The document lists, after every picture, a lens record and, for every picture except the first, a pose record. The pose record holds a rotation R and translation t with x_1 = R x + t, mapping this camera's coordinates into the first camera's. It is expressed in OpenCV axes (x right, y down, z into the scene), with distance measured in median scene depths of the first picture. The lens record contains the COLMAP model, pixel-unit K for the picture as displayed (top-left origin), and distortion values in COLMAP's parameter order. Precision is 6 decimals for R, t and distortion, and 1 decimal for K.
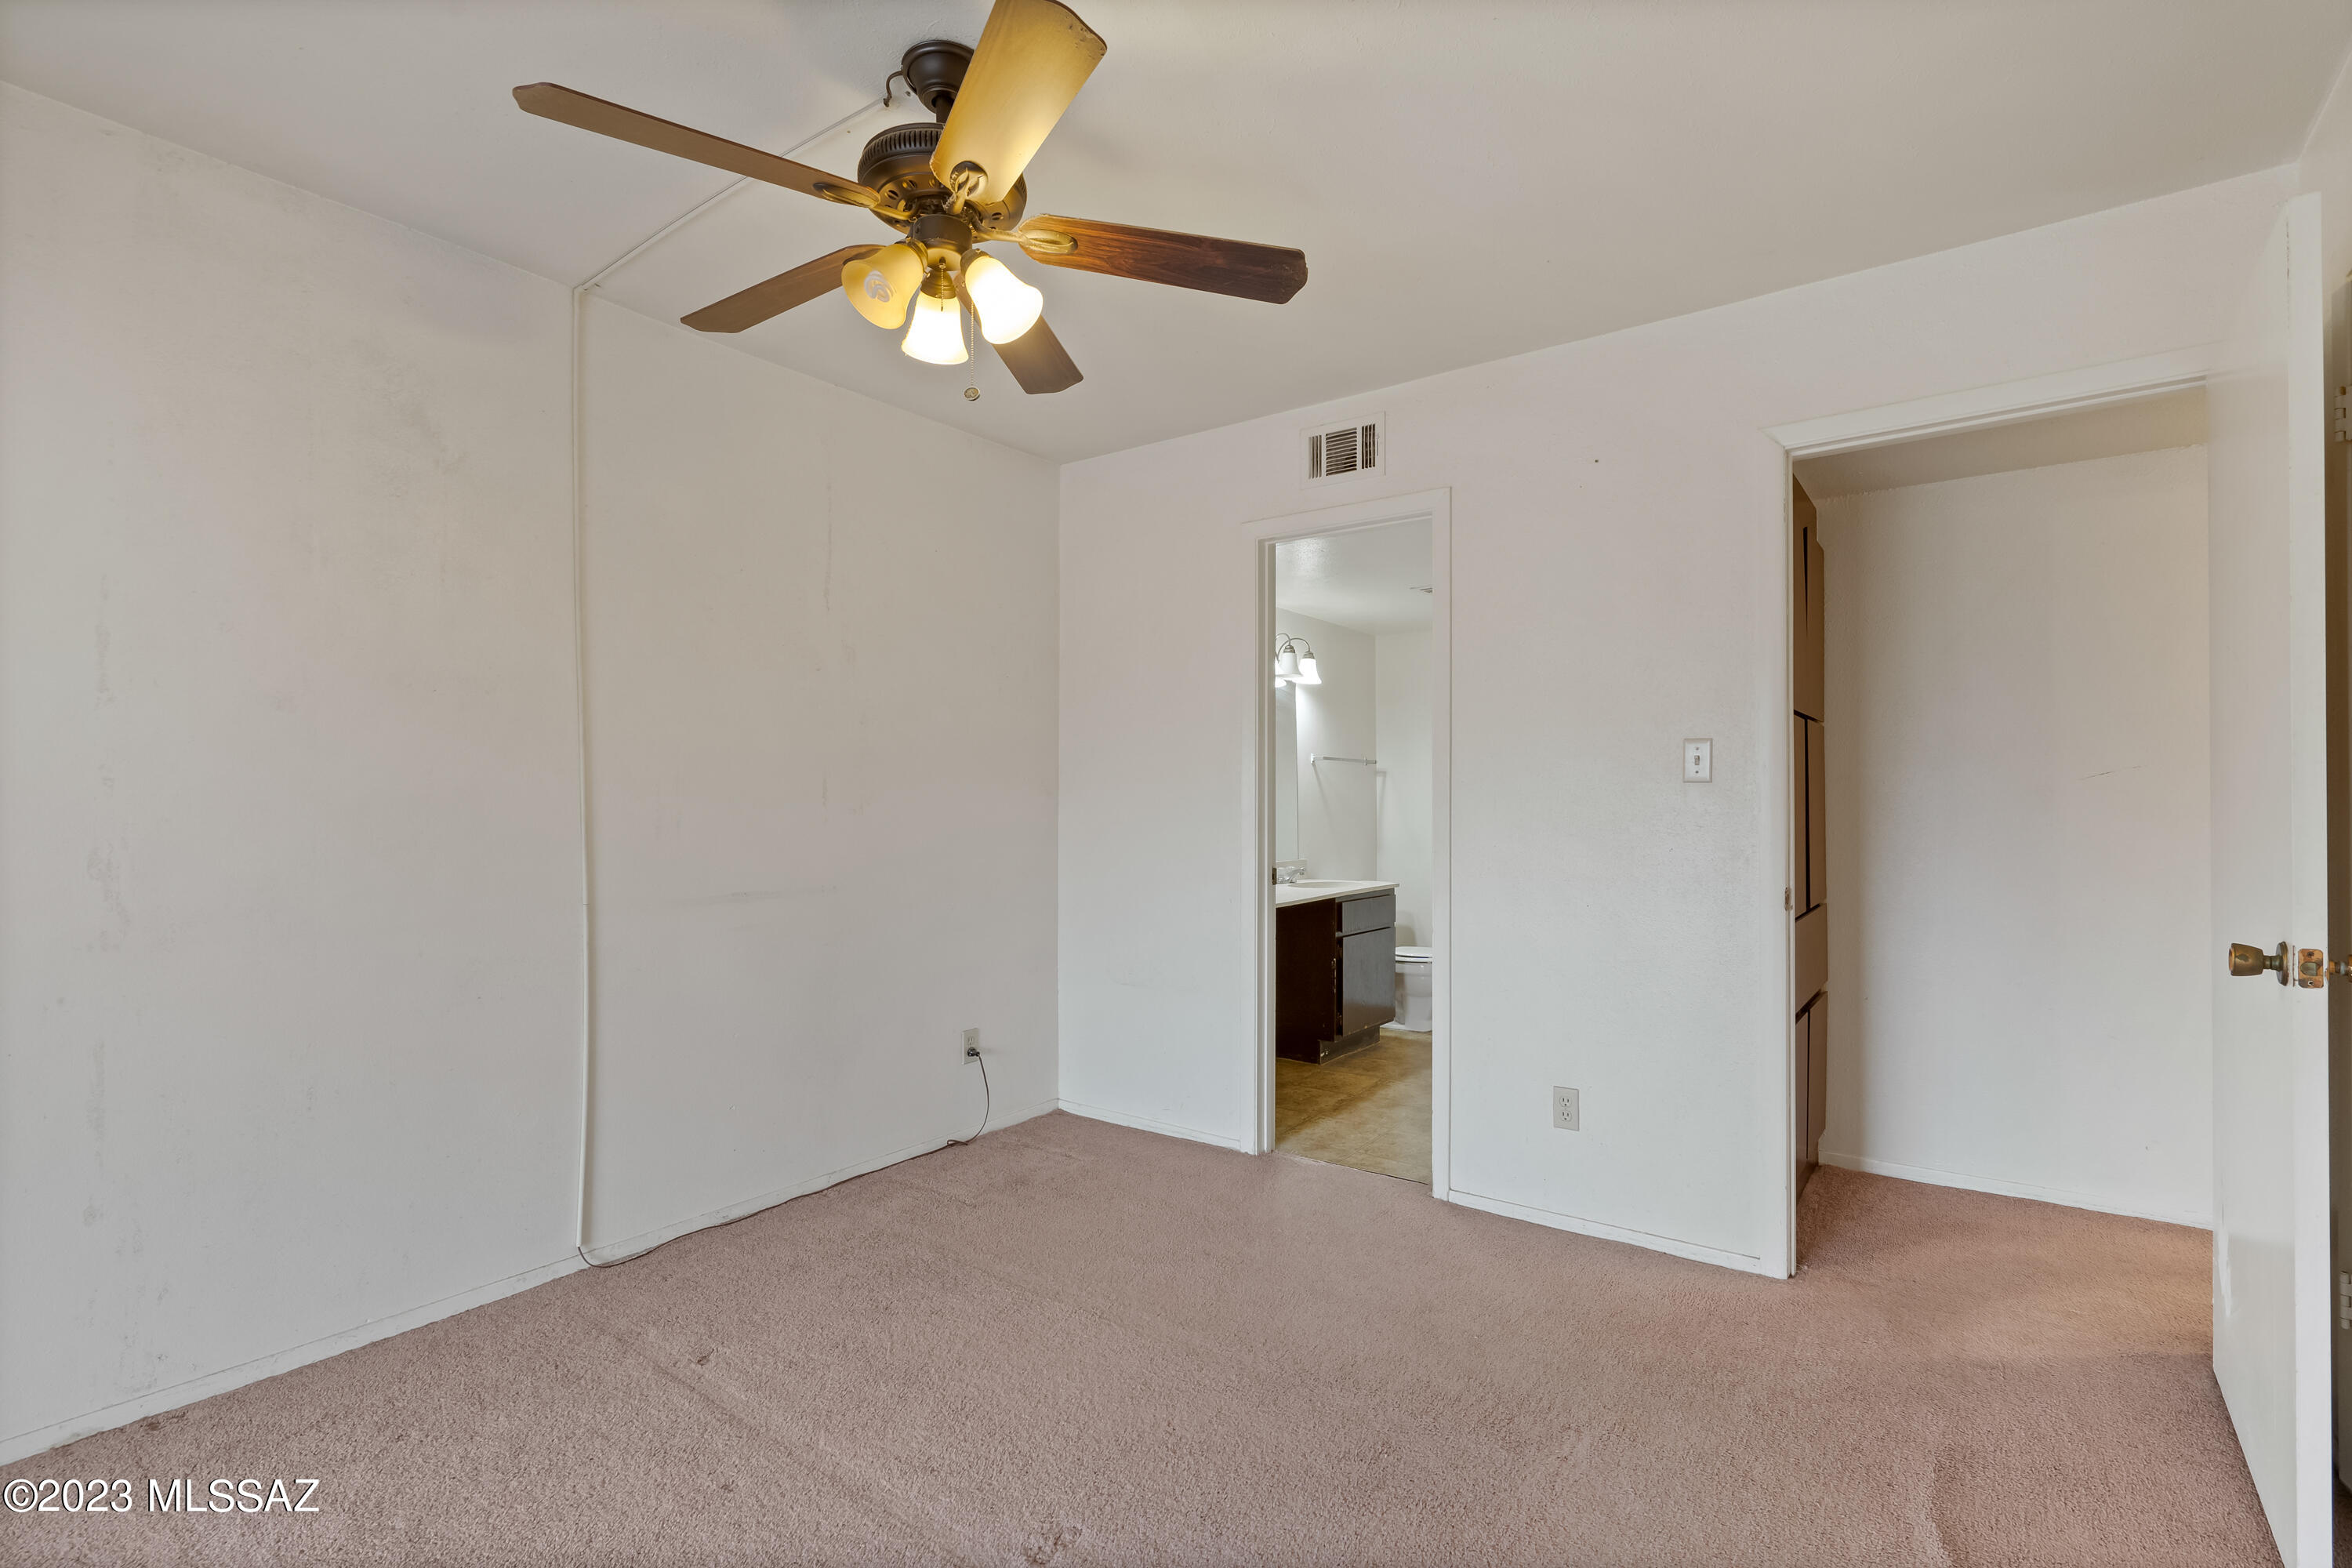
lens RADIAL K [[1103.3, 0, 1168.6], [0, 1103.3, 809.0], [0, 0, 1]] dist [-0.004921, 0.000290]
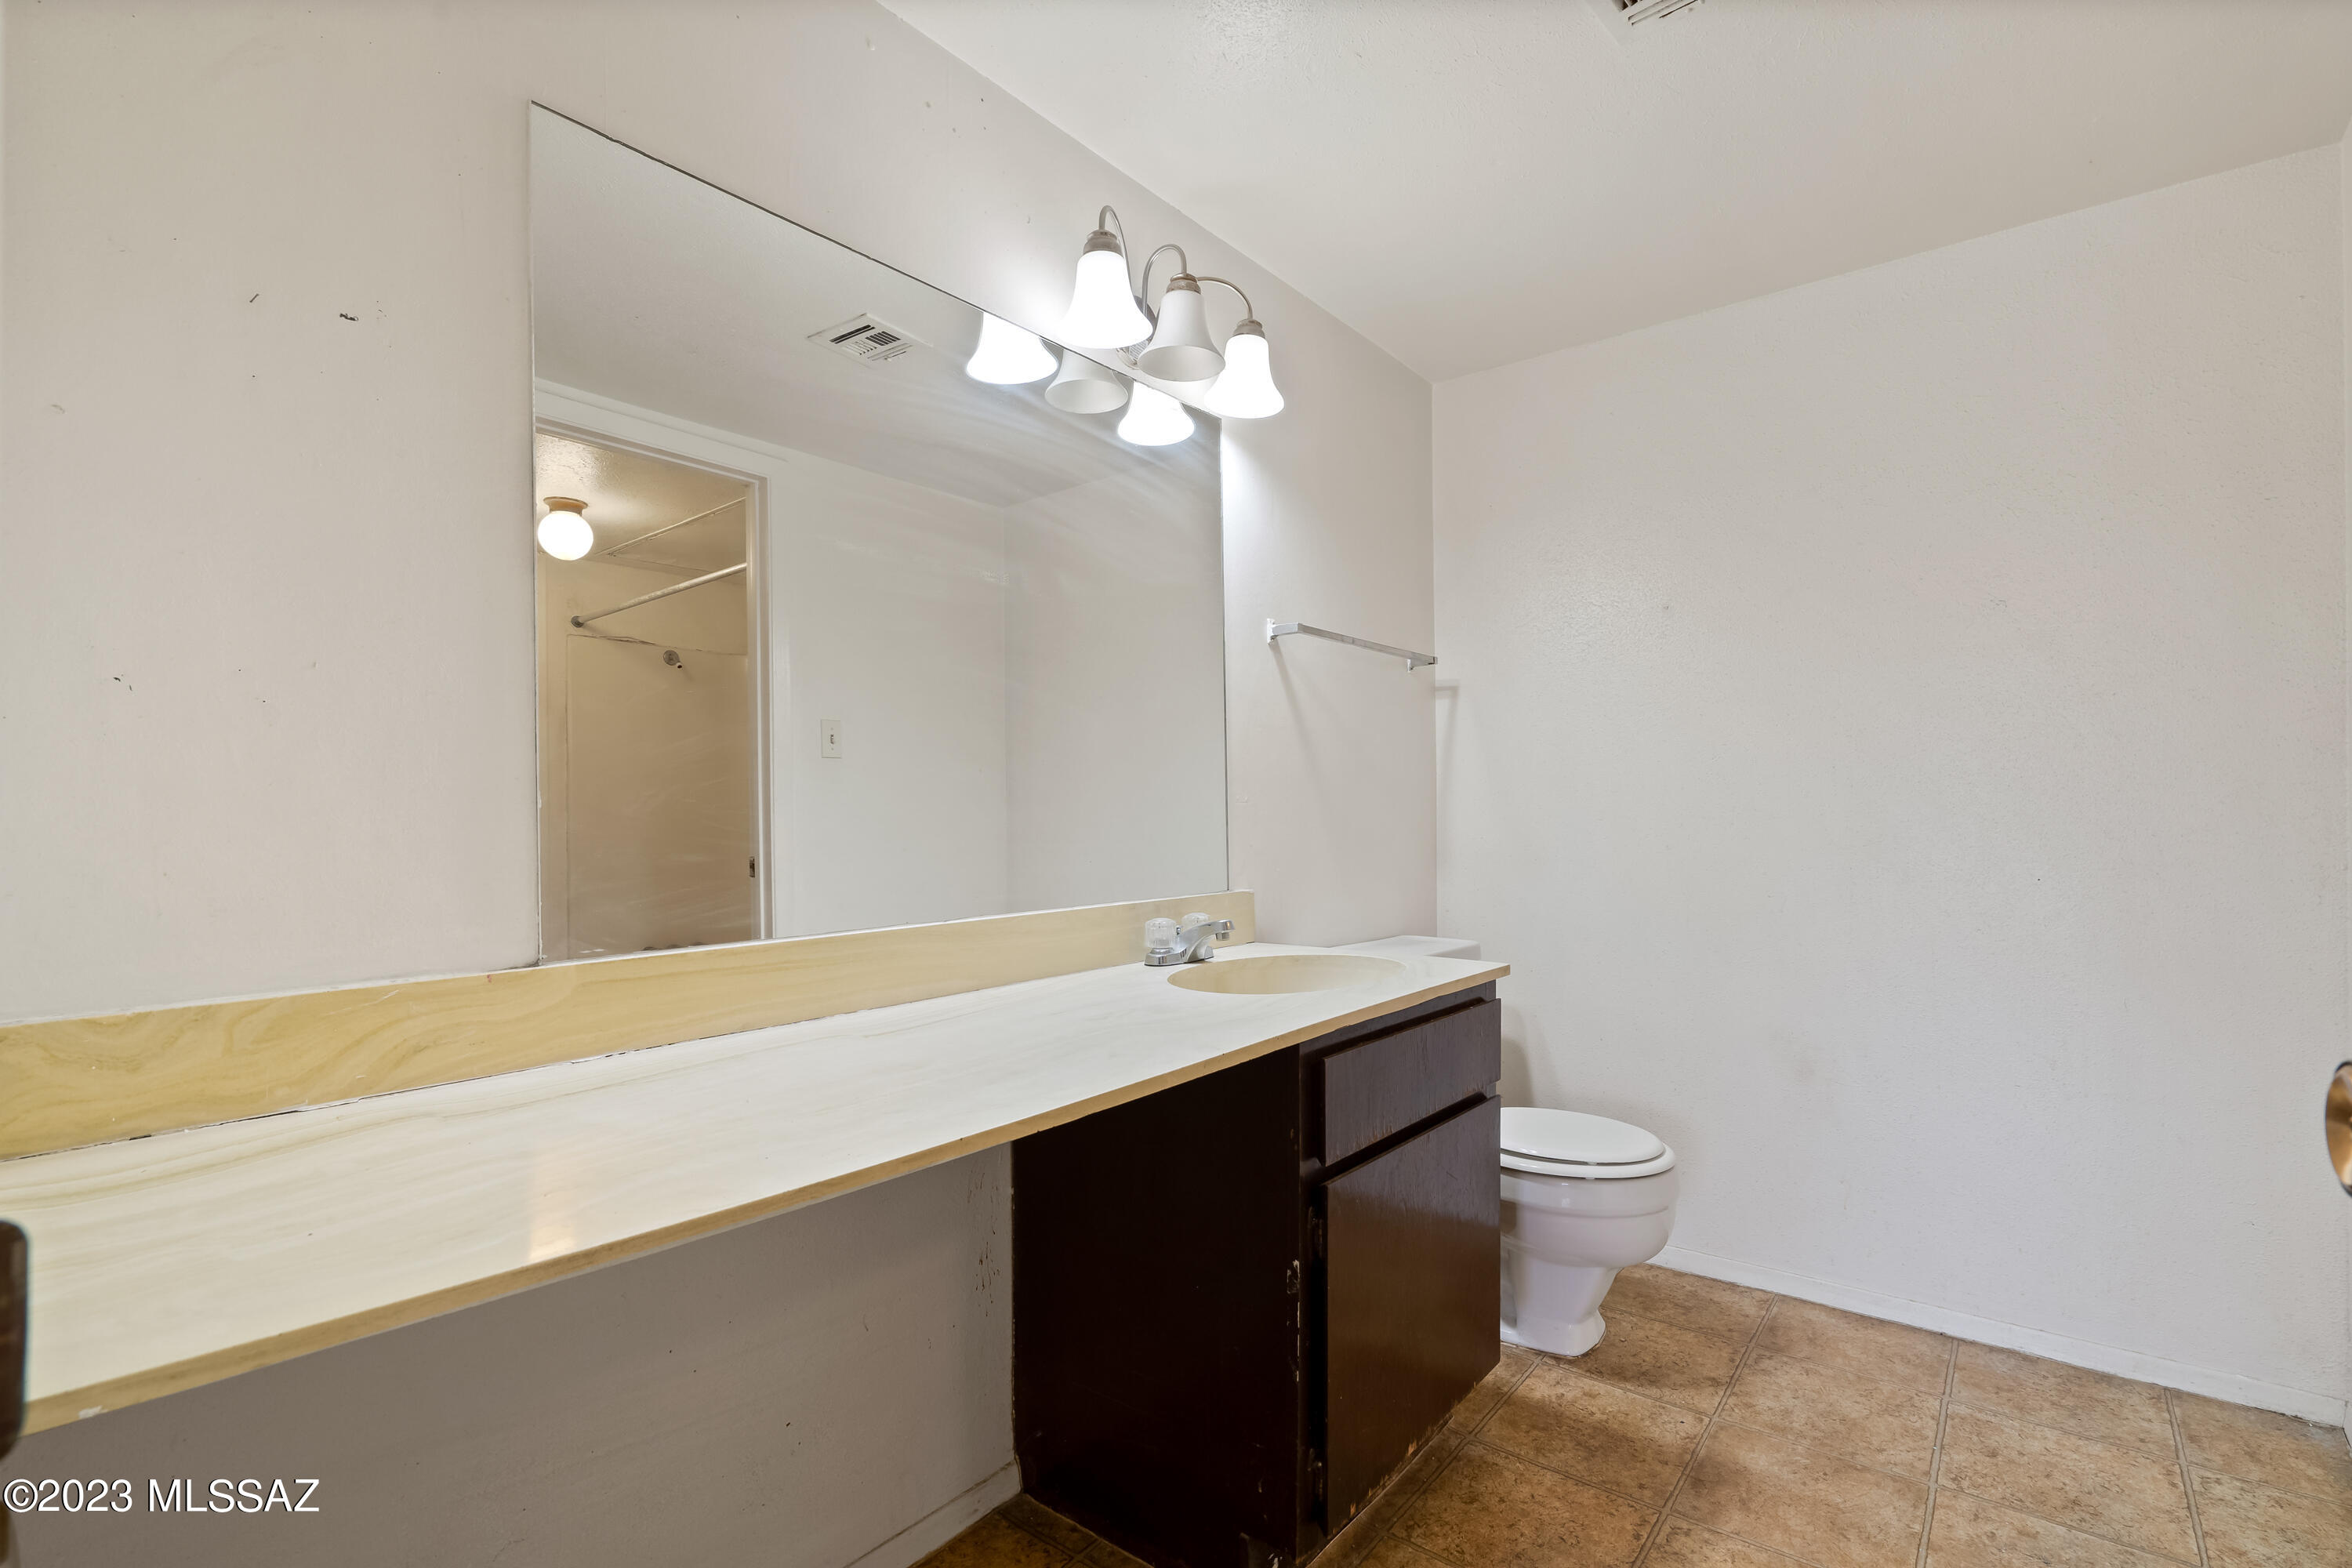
lens RADIAL K [[1103.3, 0, 1168.6], [0, 1103.3, 809.0], [0, 0, 1]] dist [-0.004921, 0.000290]
pose [[0.998989, -0.004677, -0.044708, 0.114240], [0.004233, 0.999941, -0.010017, 0.021568], [0.044752, 0.009818, 0.998950, 0.626036]]
